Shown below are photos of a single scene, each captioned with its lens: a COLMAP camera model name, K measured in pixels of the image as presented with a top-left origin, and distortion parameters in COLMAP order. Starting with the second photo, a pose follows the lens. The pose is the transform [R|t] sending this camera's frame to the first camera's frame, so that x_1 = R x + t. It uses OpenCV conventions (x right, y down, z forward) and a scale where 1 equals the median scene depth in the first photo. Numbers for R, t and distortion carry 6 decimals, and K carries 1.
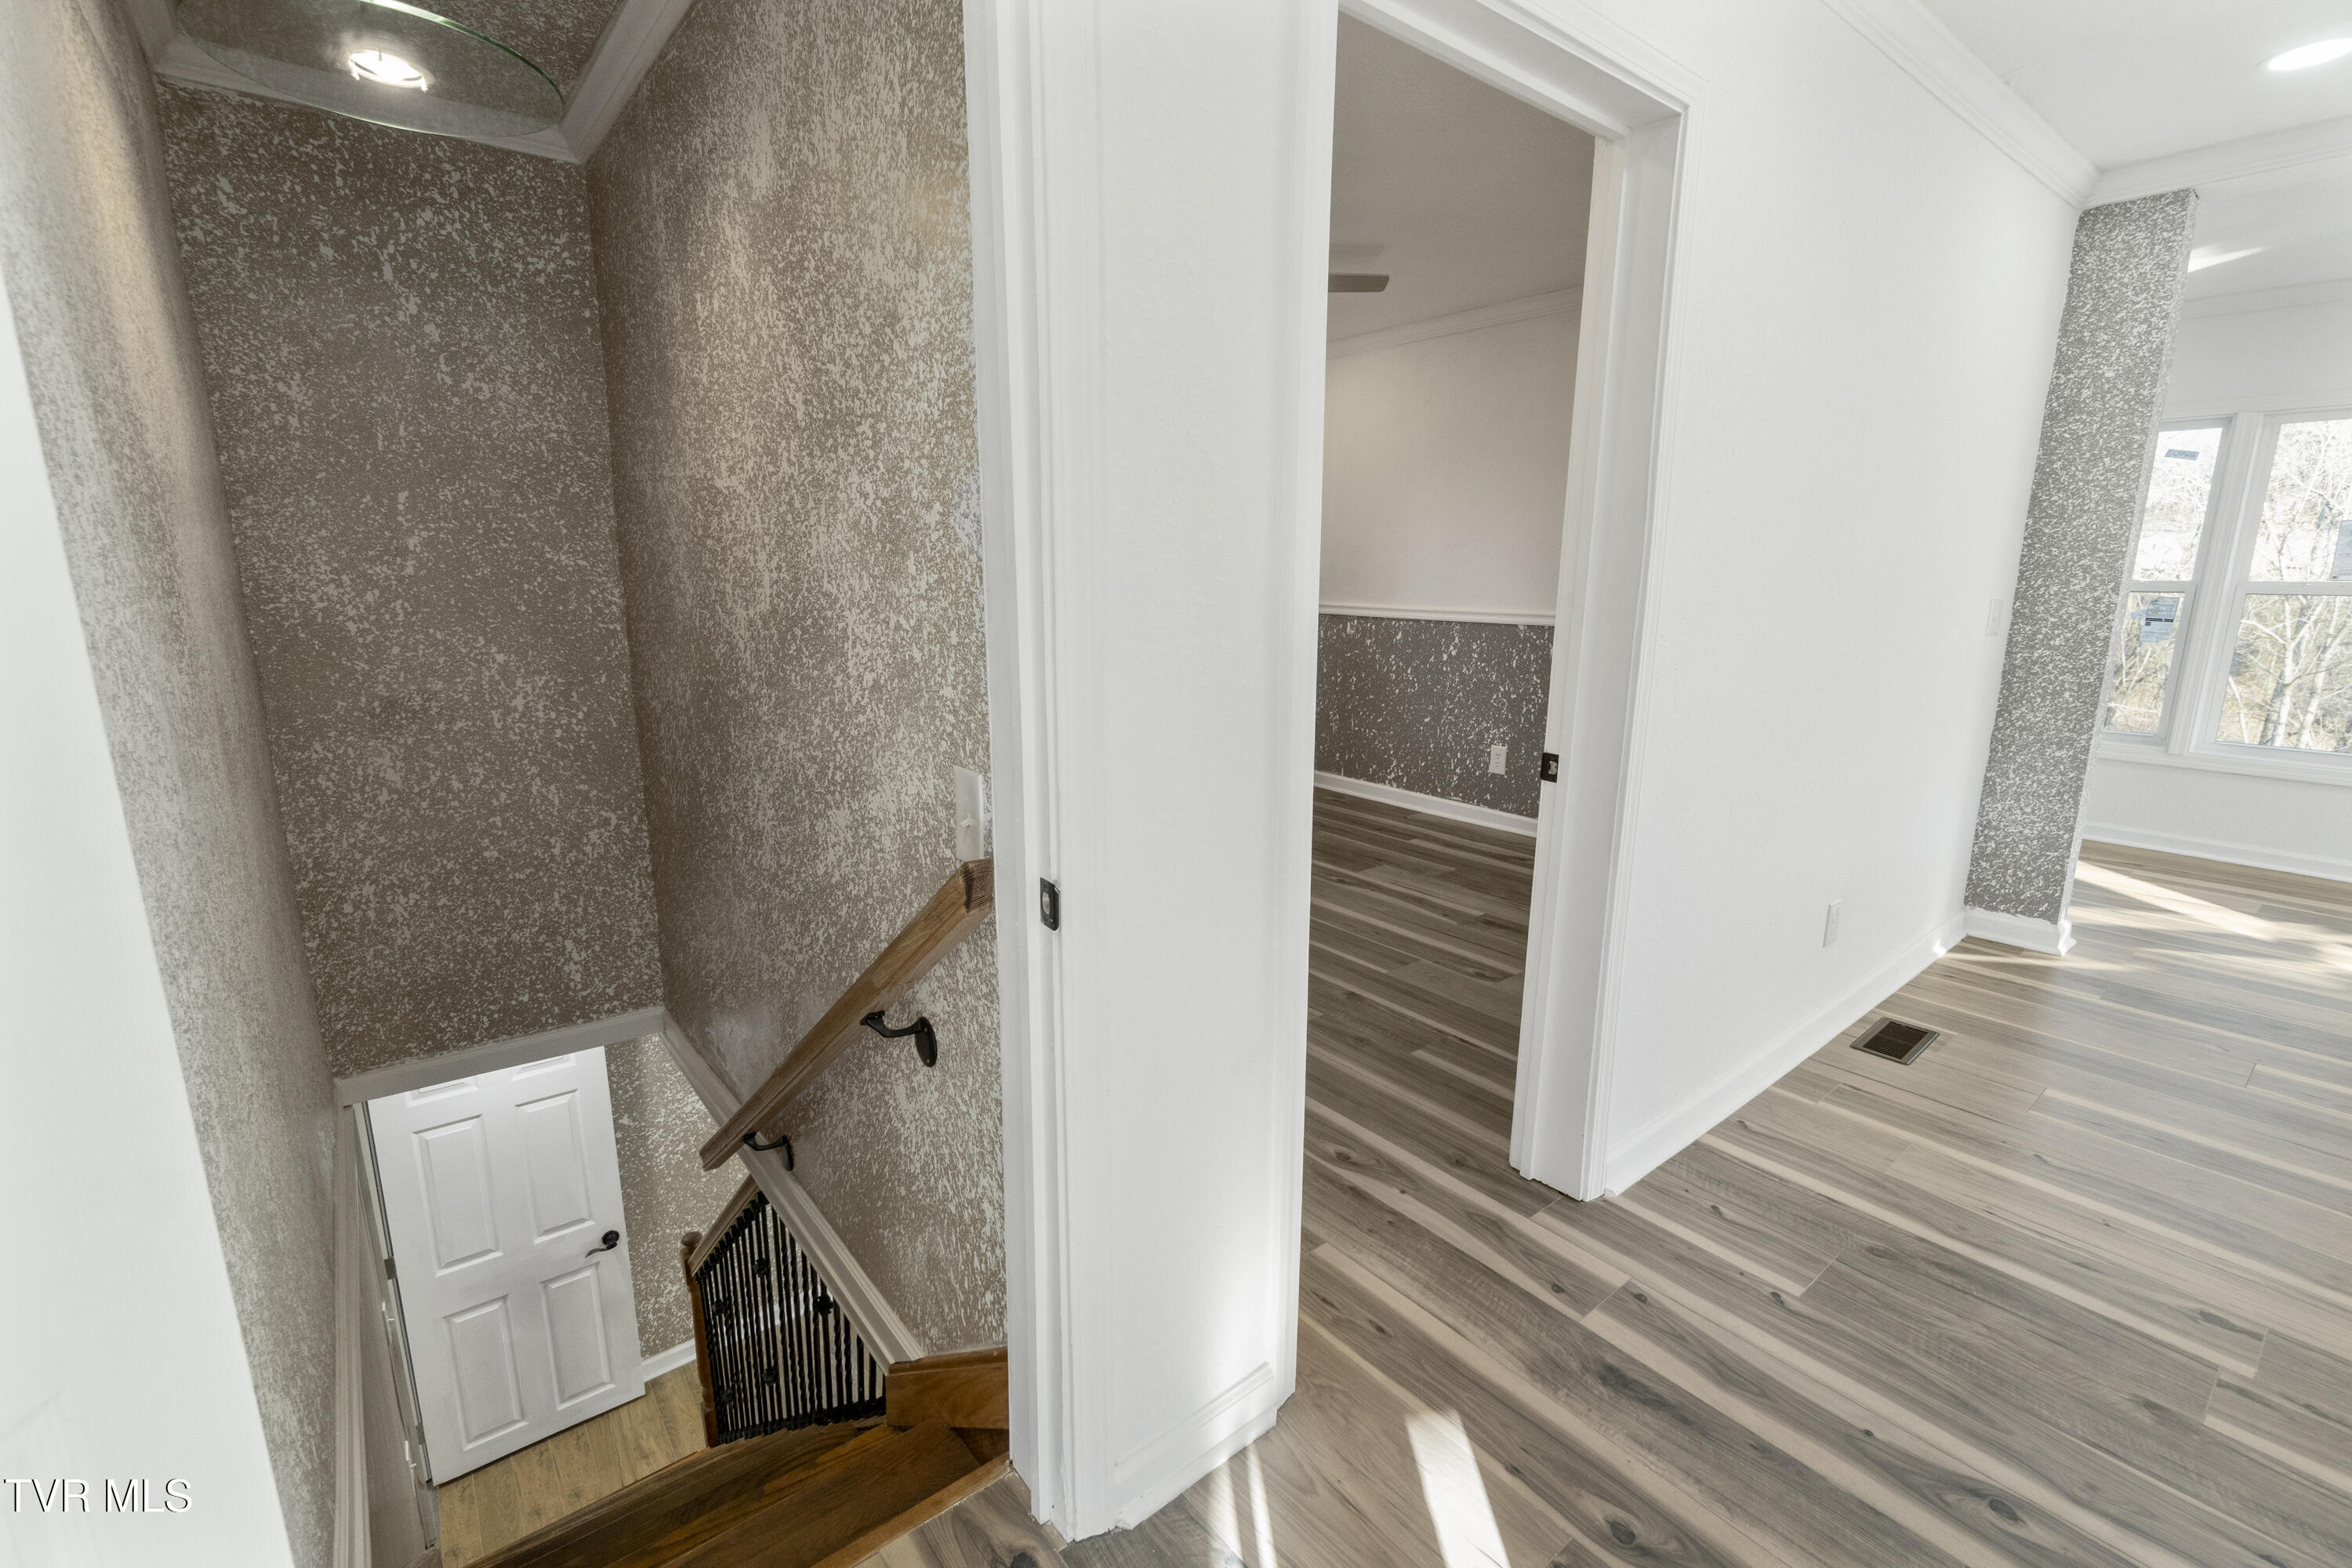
lens RADIAL K [[1020.4, 0, 1165.2], [0, 1020.4, 793.8], [0, 0, 1]] dist [-0.002287, 0.000661]
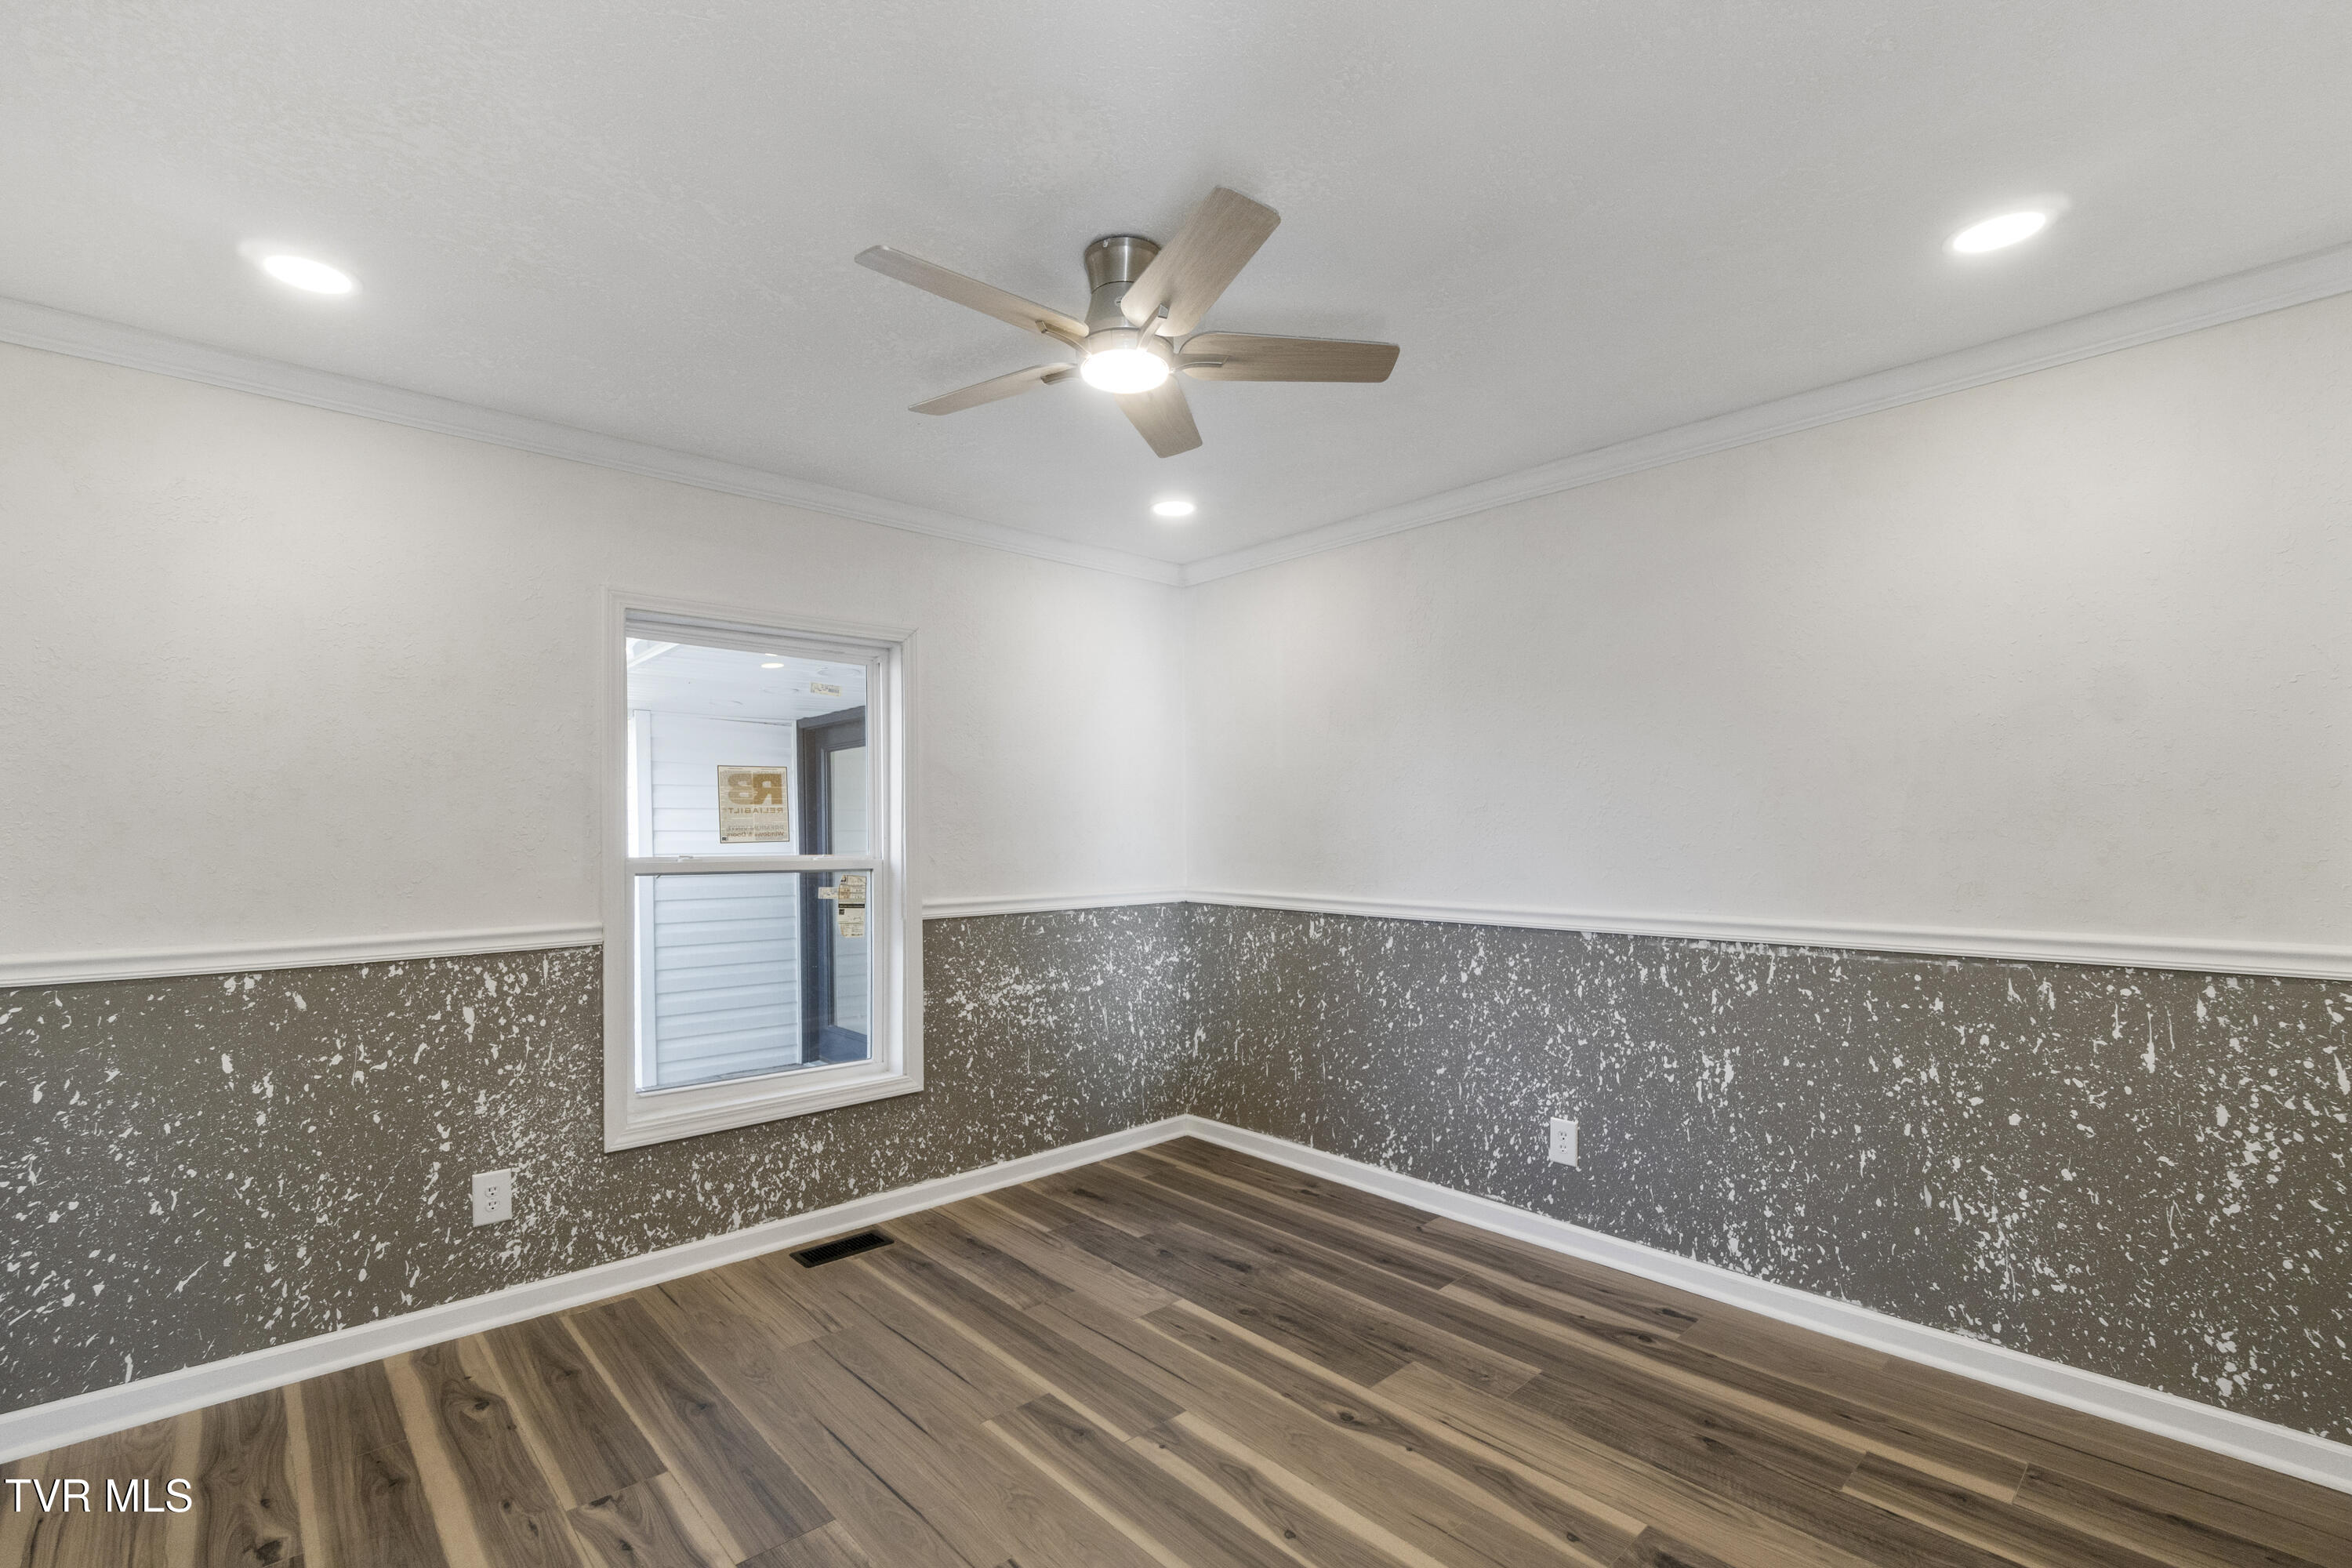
lens RADIAL K [[1020.4, 0, 1165.2], [0, 1020.4, 793.8], [0, 0, 1]] dist [-0.002287, 0.000661]
pose [[0.997313, 0.000739, 0.073260, 0.032204], [0.018315, 0.965685, -0.259070, -0.080733], [-0.070938, 0.259715, 0.963076, 0.344180]]
